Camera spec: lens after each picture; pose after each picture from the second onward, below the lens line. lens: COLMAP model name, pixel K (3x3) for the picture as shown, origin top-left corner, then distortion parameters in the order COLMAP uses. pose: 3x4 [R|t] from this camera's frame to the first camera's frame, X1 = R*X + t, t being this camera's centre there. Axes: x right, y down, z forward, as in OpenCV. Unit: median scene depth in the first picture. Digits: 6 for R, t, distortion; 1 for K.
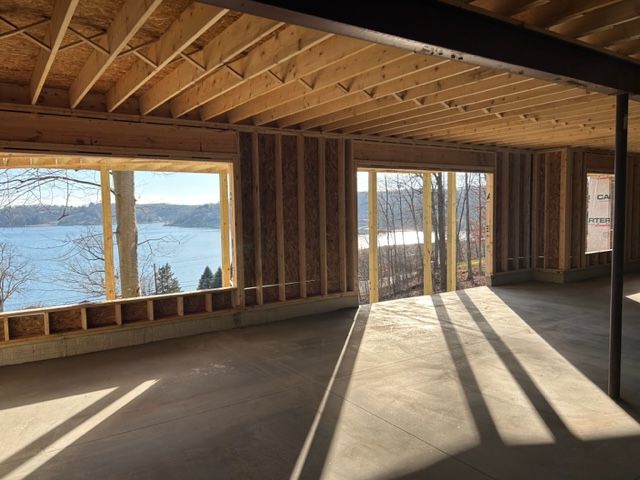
lens RADIAL K [[482.2, 0, 320.2], [0, 482.2, 244.6], [0, 0, 1]] dist [0.031739, -0.018917]
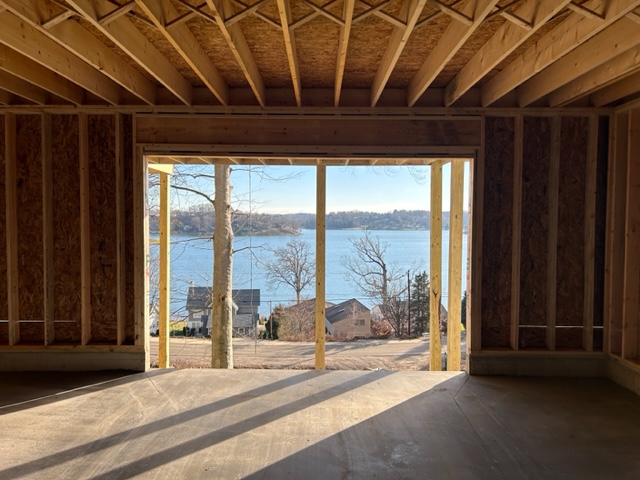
lens RADIAL K [[482.2, 0, 322.7], [0, 482.2, 235.2], [0, 0, 1]] dist [0.031739, -0.018917]
pose [[0.825358, 0.040879, -0.563128, 0.493415], [-0.060754, 0.998015, -0.016597, -0.043356], [0.561332, 0.047911, 0.826203, 0.458424]]
